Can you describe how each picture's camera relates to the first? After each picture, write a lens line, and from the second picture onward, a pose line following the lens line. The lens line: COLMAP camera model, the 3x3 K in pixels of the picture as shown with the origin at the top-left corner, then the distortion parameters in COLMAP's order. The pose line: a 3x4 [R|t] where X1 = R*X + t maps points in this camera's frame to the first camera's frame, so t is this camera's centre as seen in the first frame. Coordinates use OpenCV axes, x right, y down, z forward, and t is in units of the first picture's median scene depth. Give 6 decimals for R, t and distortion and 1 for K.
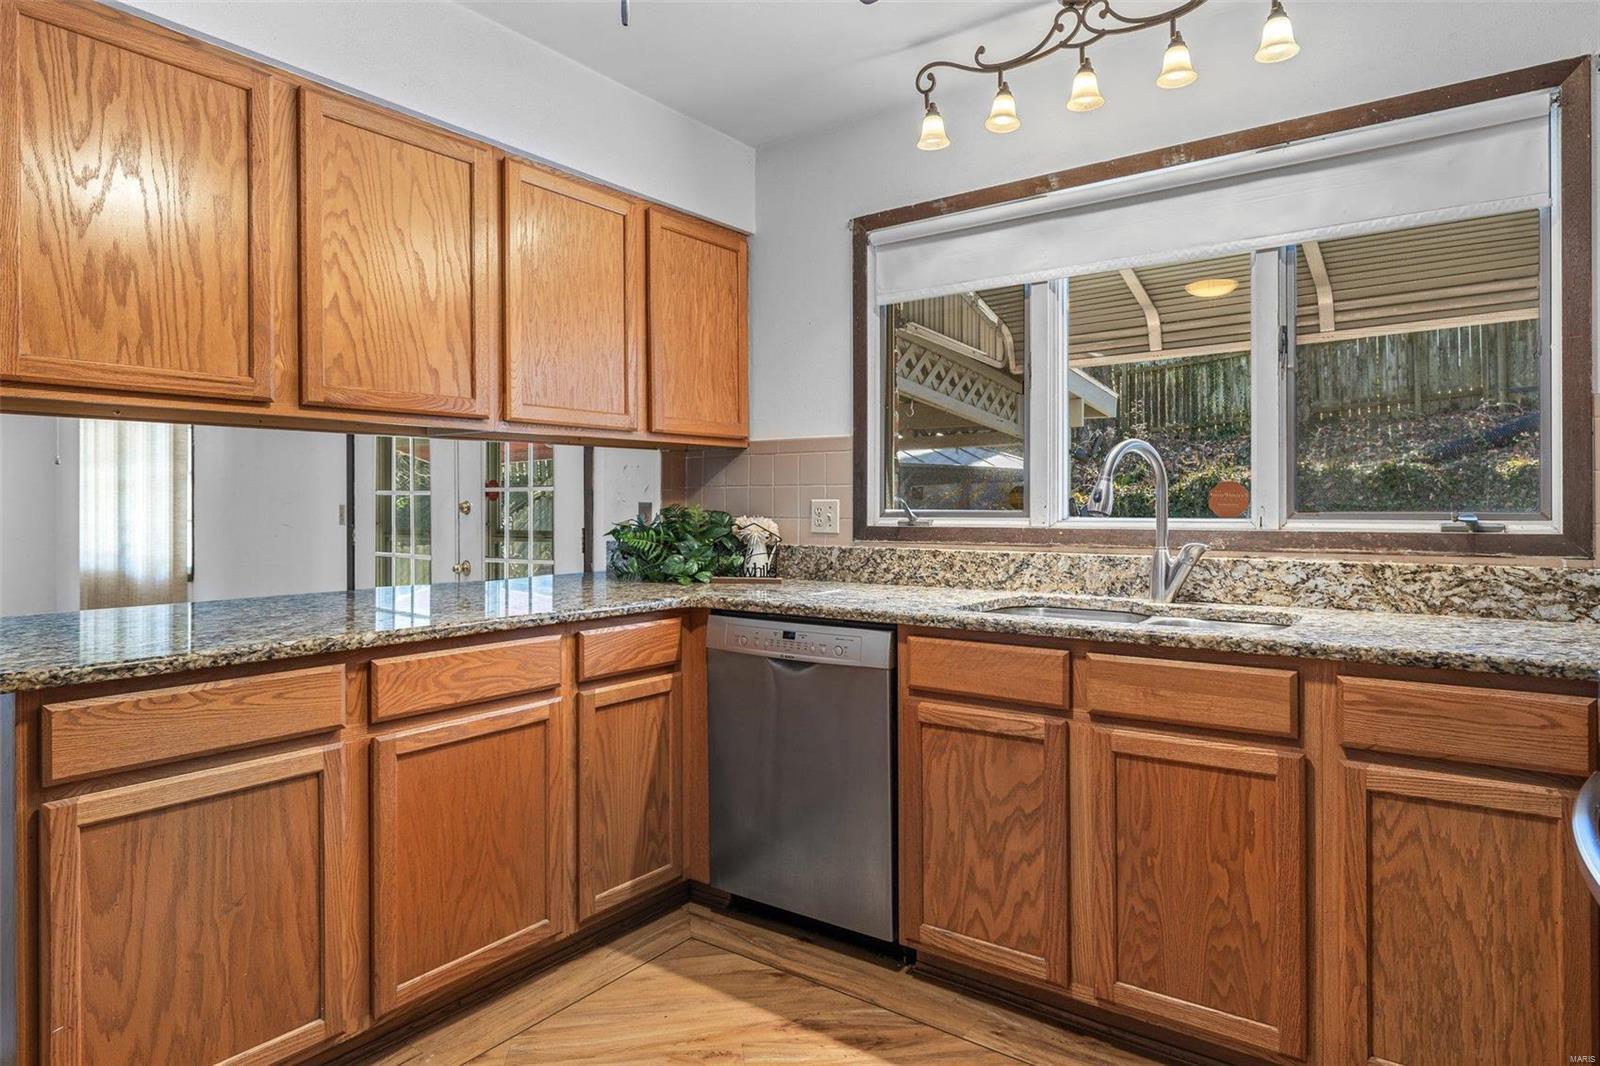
lens RADIAL K [[930.1, 0, 799.1], [0, 930.1, 518.6], [0, 0, 1]] dist [0.000879, 0.002553]
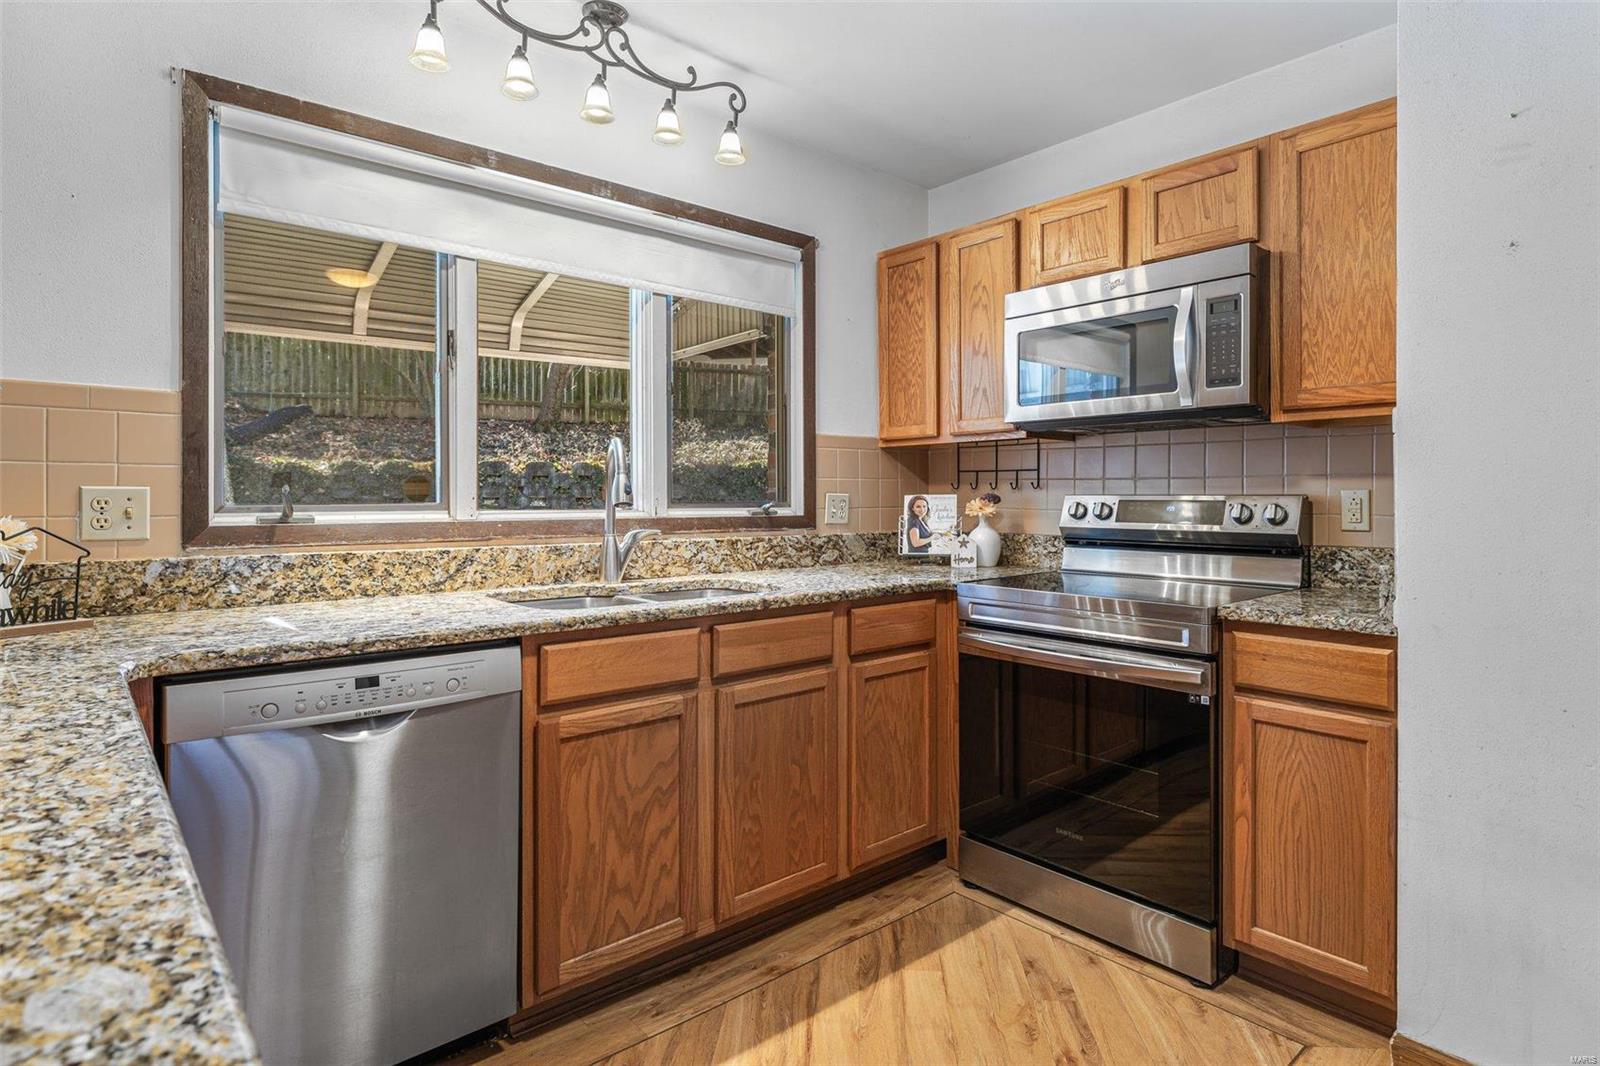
lens RADIAL K [[862.3, 0, 821.2], [0, 862.3, 504.3], [0, 0, 1]] dist [0.000390, -0.001324]
pose [[0.208143, -0.005045, 0.978085, -0.612315], [0.012001, 0.999925, 0.002604, -0.005851], [-0.978025, 0.011196, 0.208187, 0.566067]]
